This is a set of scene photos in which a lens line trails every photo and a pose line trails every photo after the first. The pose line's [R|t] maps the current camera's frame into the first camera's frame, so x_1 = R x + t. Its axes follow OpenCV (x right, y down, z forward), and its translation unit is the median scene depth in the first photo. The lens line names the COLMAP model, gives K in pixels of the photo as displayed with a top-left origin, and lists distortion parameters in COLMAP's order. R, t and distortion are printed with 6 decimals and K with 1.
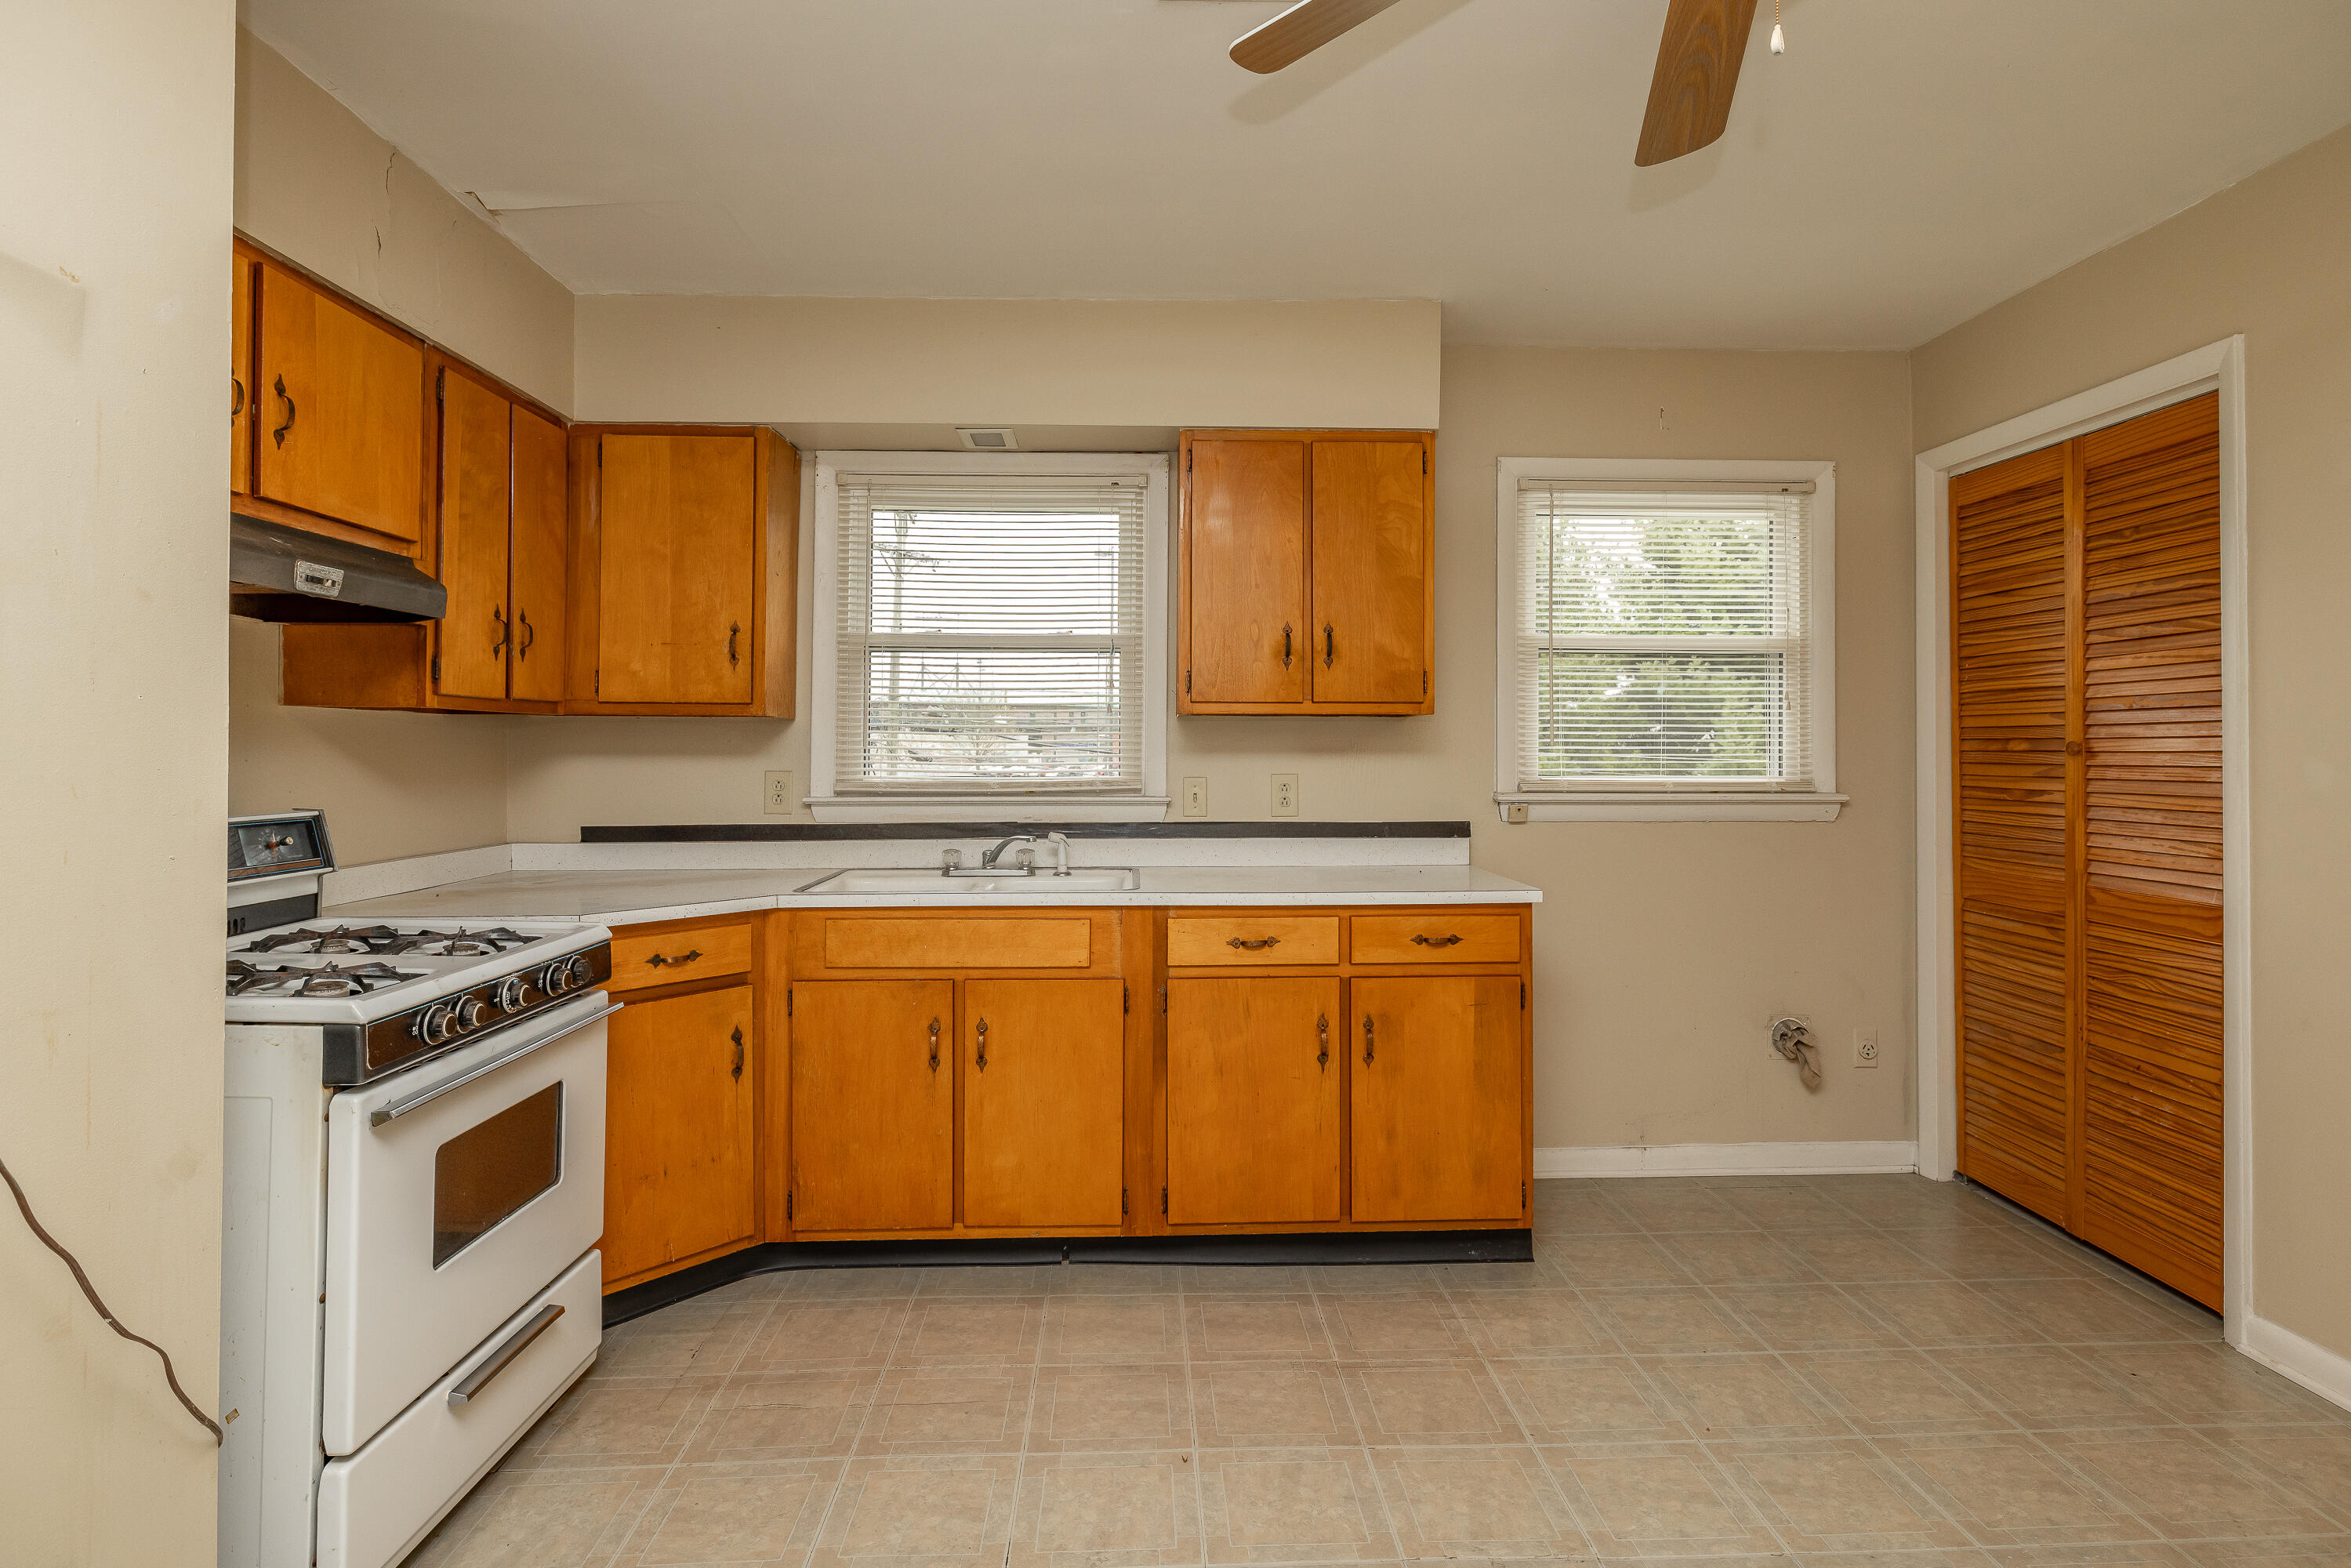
lens RADIAL K [[1203.6, 0, 1214.1], [0, 1203.6, 729.7], [0, 0, 1]] dist [-0.006483, 0.002343]
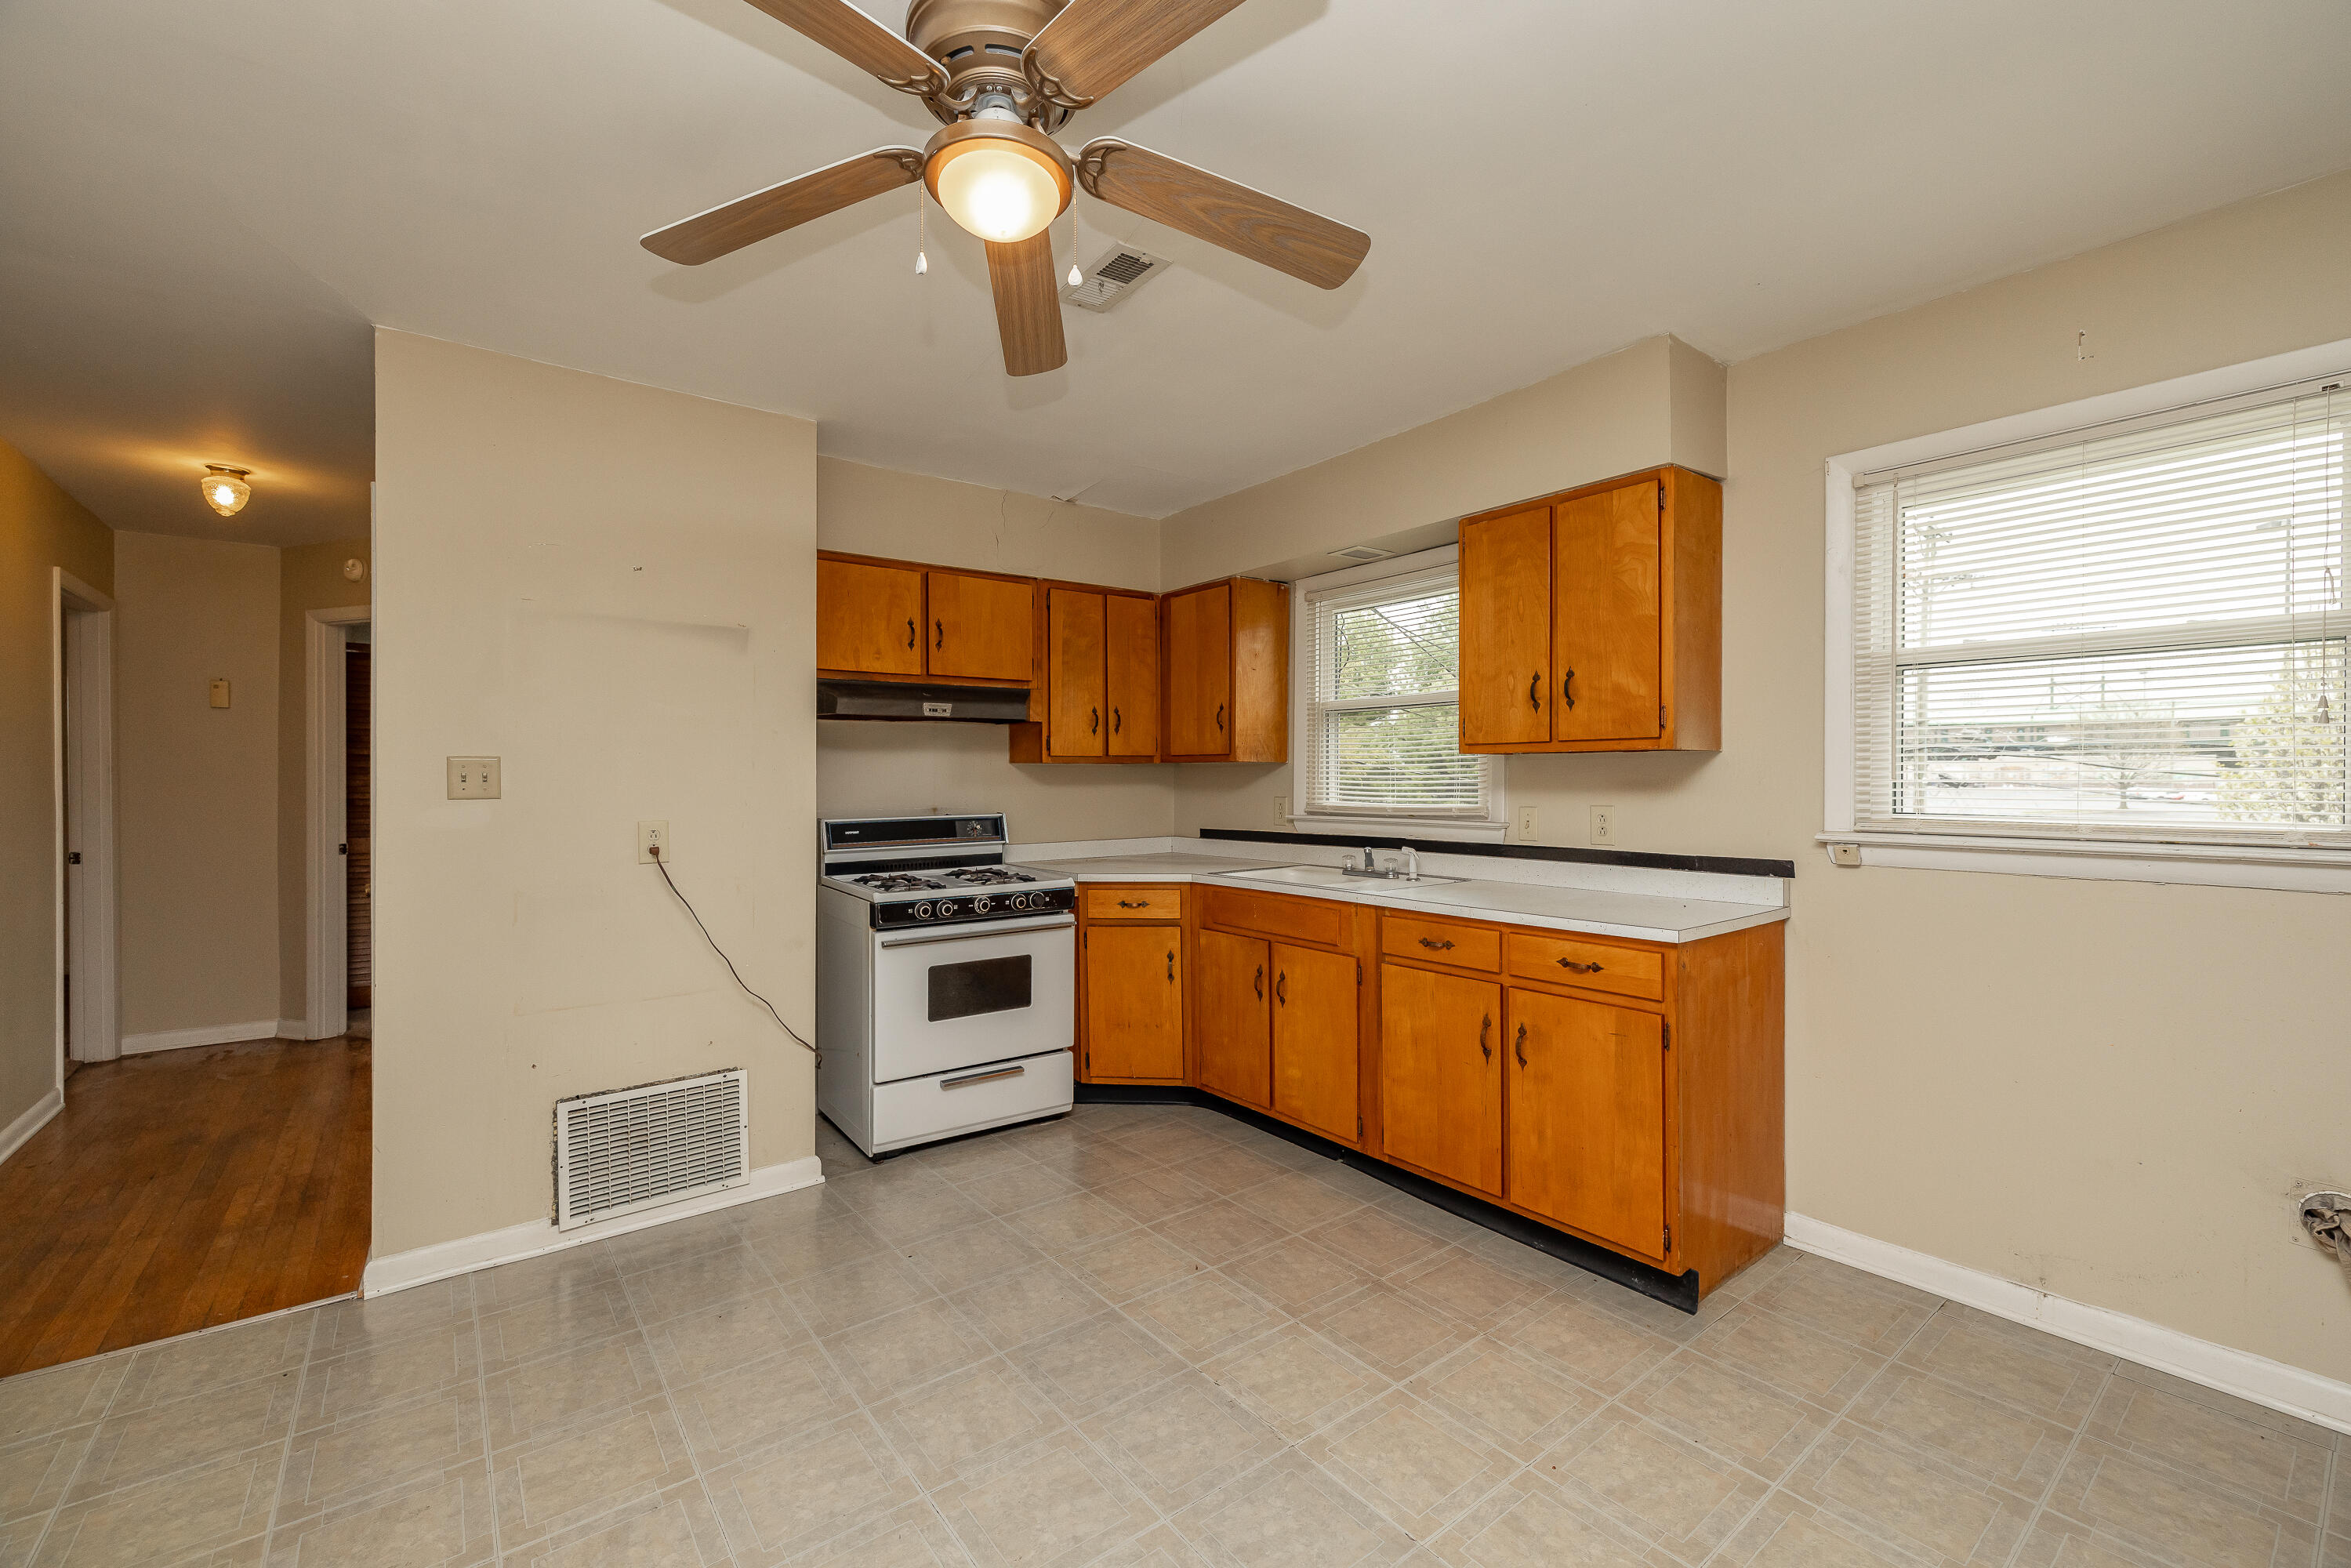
lens RADIAL K [[978.6, 0, 1148.7], [0, 978.6, 771.2], [0, 0, 1]] dist [-0.004066, -0.000899]
pose [[0.564574, -0.008307, -0.825340, 0.682263], [0.018641, 0.999823, 0.002688, -0.005453], [0.825172, -0.016903, 0.564629, 0.205451]]
